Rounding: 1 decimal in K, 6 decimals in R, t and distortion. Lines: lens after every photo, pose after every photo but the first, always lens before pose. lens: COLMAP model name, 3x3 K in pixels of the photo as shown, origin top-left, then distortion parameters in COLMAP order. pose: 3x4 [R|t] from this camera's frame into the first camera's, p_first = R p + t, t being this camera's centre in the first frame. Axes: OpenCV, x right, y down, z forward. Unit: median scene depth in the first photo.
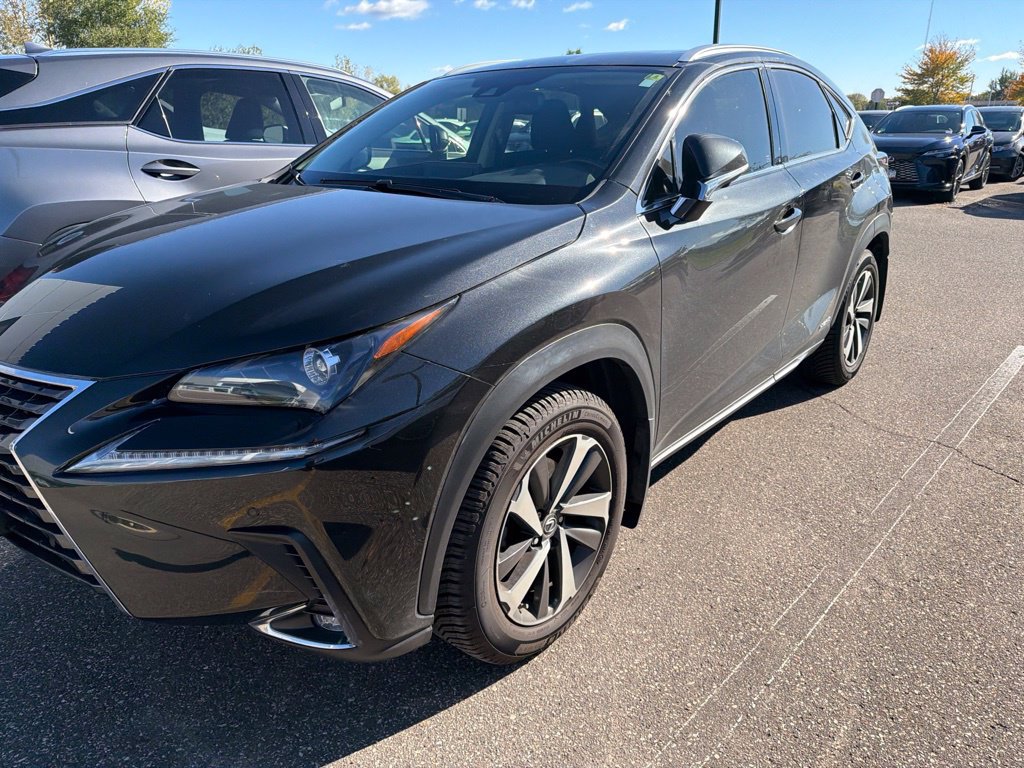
lens RADIAL K [[727.3, 0, 517.7], [0, 727.3, 353.5], [0, 0, 1]] dist [0.008061, -0.010418]
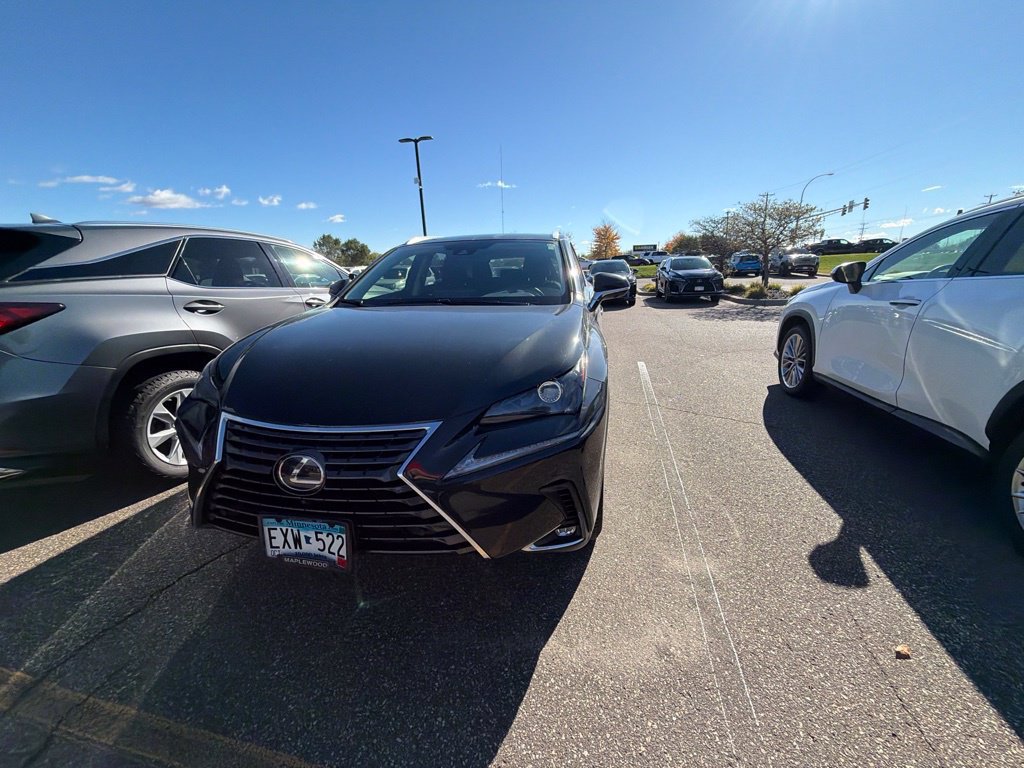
lens RADIAL K [[406.5, 0, 513.7], [0, 406.5, 370.6], [0, 0, 1]] dist [-0.000202, -0.000016]
pose [[0.876374, -0.131096, 0.463446, -0.547811], [0.165452, 0.985629, -0.034062, -0.010075], [-0.452321, 0.106529, 0.885470, 0.080314]]
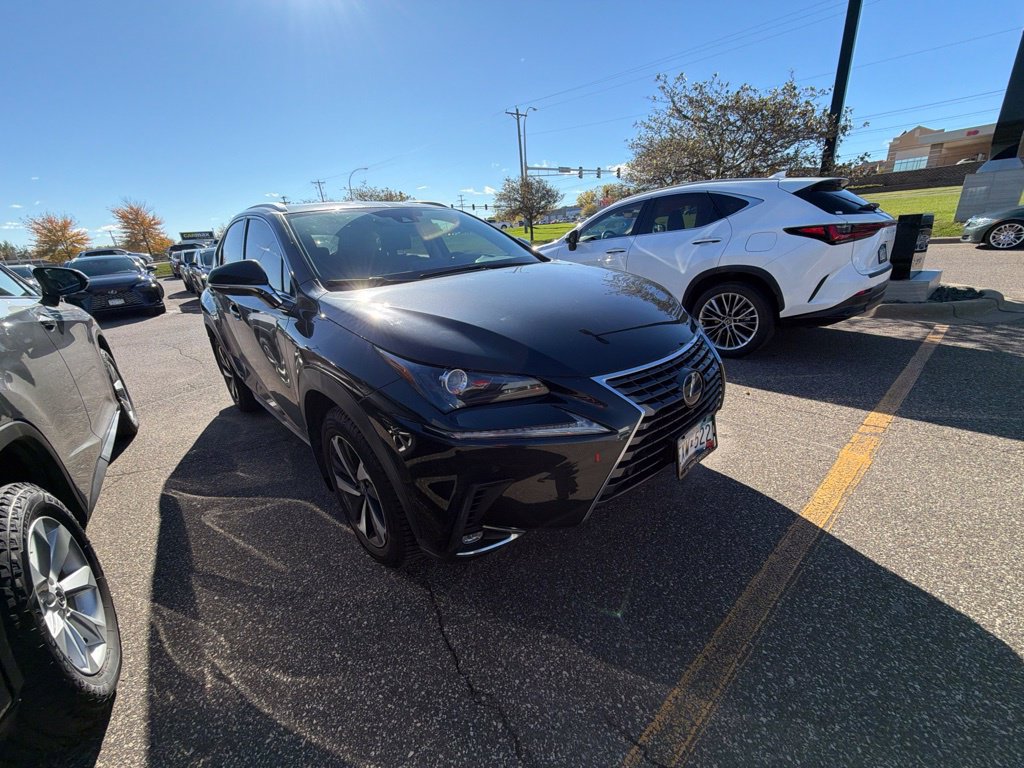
lens RADIAL K [[408.2, 0, 510.6], [0, 408.2, 371.1], [0, 0, 1]] dist [0.001382, -0.000062]
pose [[0.124956, -0.316544, 0.940312, -1.229111], [0.369190, 0.894517, 0.252067, -0.244066], [-0.920915, 0.315657, 0.228640, 0.840510]]
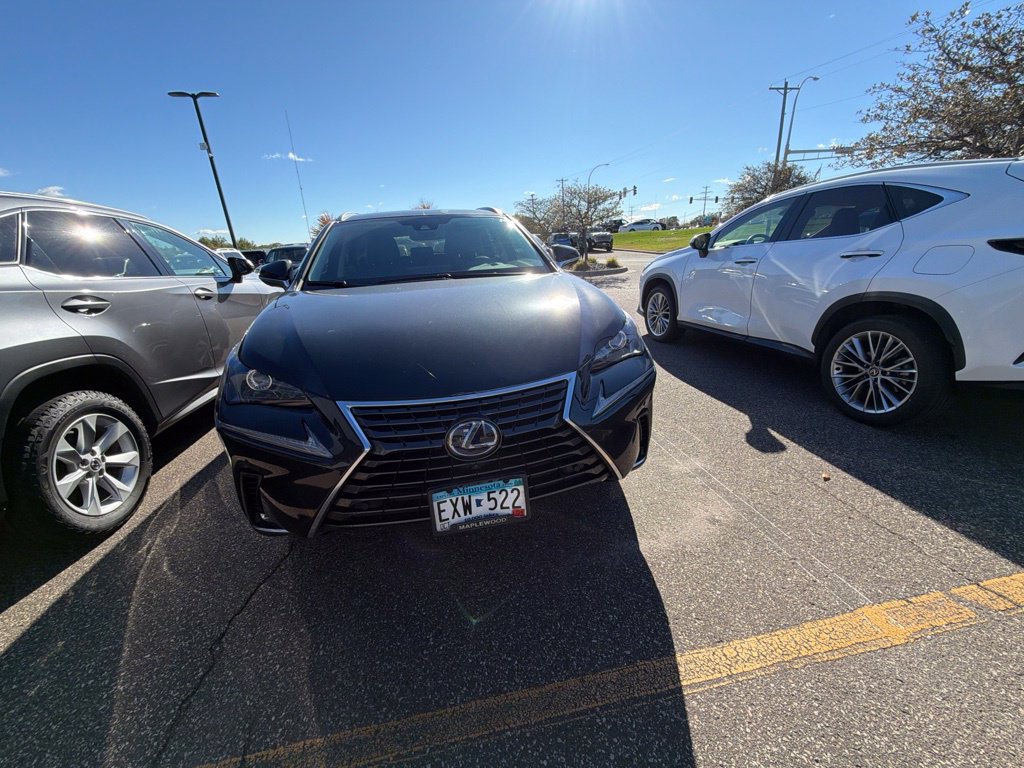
lens RADIAL K [[406.9, 0, 513.0], [0, 406.9, 372.0], [0, 0, 1]] dist [-0.000241, 0.000109]
pose [[0.605013, -0.262515, 0.751695, -0.938055], [0.288309, 0.952248, 0.100504, -0.069461], [-0.742184, 0.155914, 0.651808, 0.295378]]
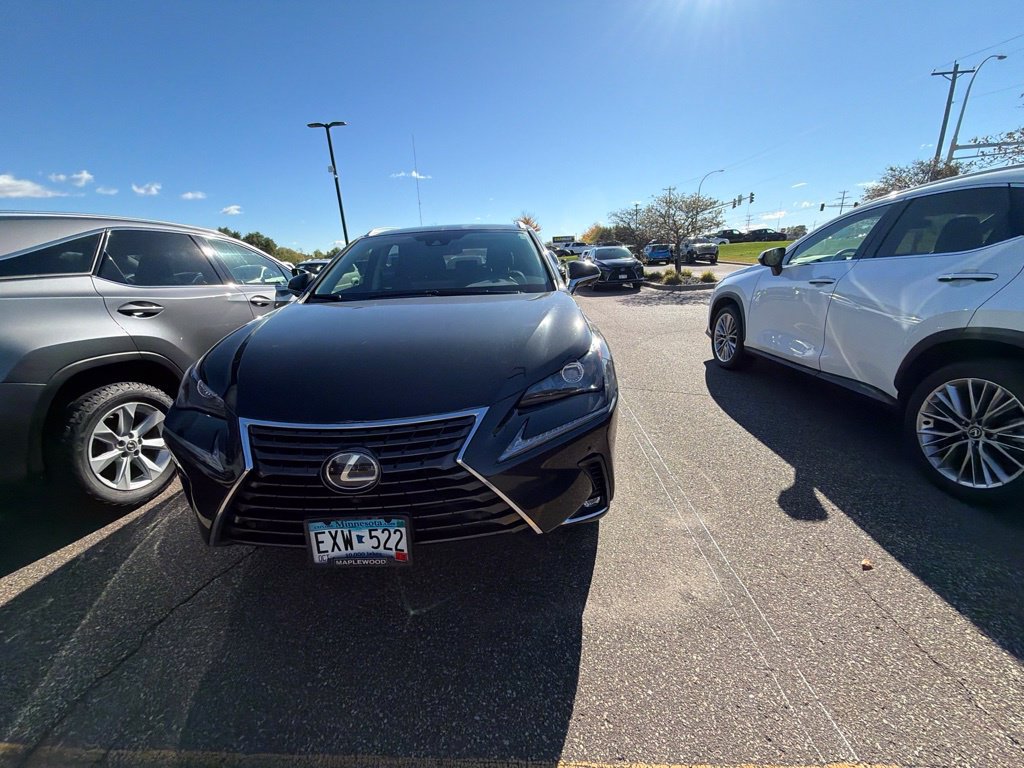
lens RADIAL K [[406.5, 0, 513.7], [0, 406.5, 370.6], [0, 0, 1]] dist [-0.000202, -0.000016]
pose [[0.772664, -0.194108, 0.604410, -0.699343], [0.230881, 0.972829, 0.017274, -0.028329], [-0.591341, 0.126200, 0.796486, 0.148549]]
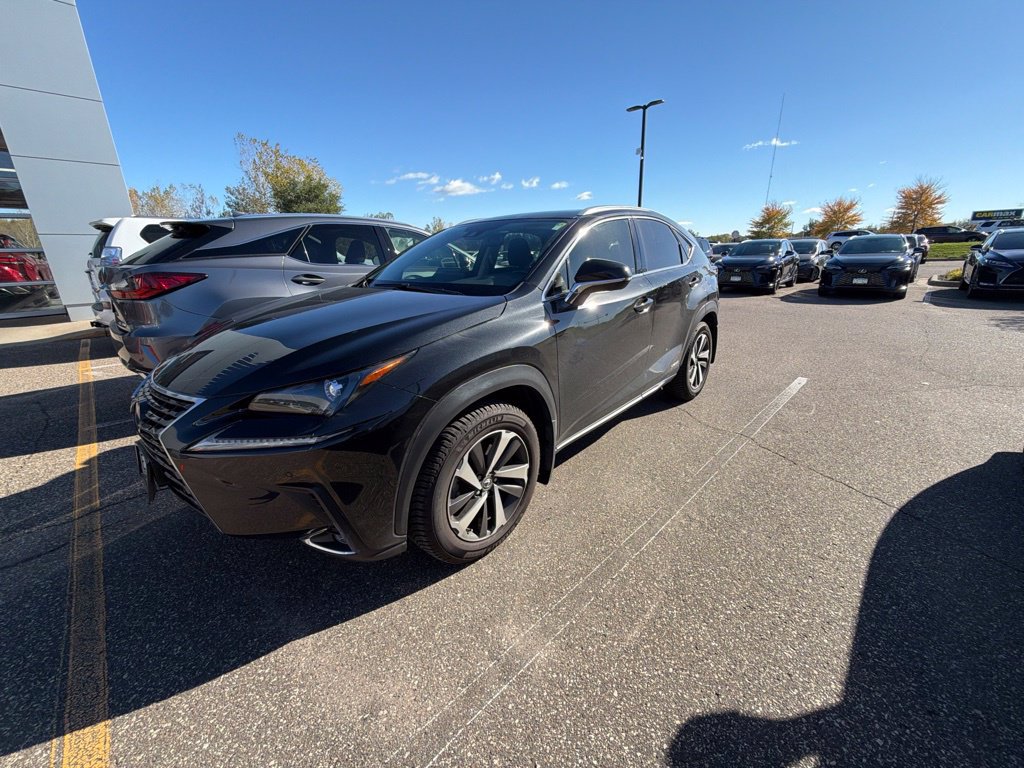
lens RADIAL K [[407.9, 0, 517.5], [0, 407.9, 372.5], [0, 0, 1]] dist [-0.001250, 0.000167]
pose [[0.999184, -0.000608, -0.040393, 0.135764], [-0.000224, 0.999788, -0.020596, -0.003717], [0.040397, 0.020588, 0.998972, 0.029656]]
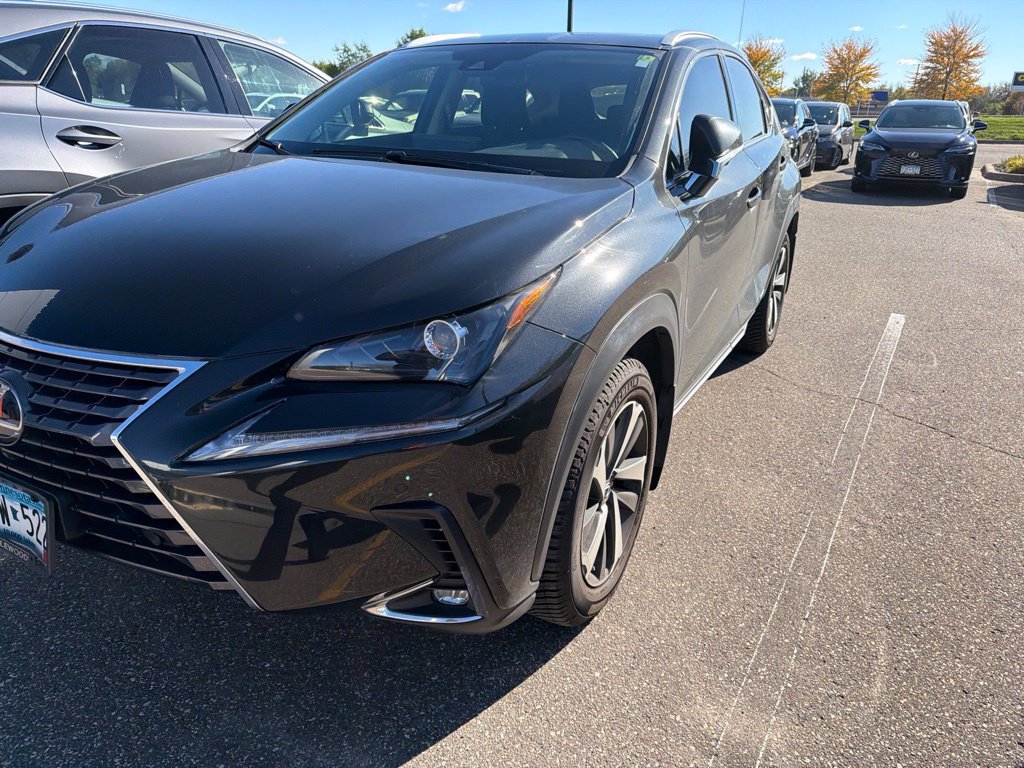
lens RADIAL K [[725.7, 0, 513.5], [0, 725.7, 354.8], [0, 0, 1]] dist [0.007686, -0.010212]
pose [[0.979086, -0.034052, 0.200579, -0.250977], [0.028964, 0.999181, 0.028245, 0.009609], [-0.201376, -0.021844, 0.979270, 0.016767]]
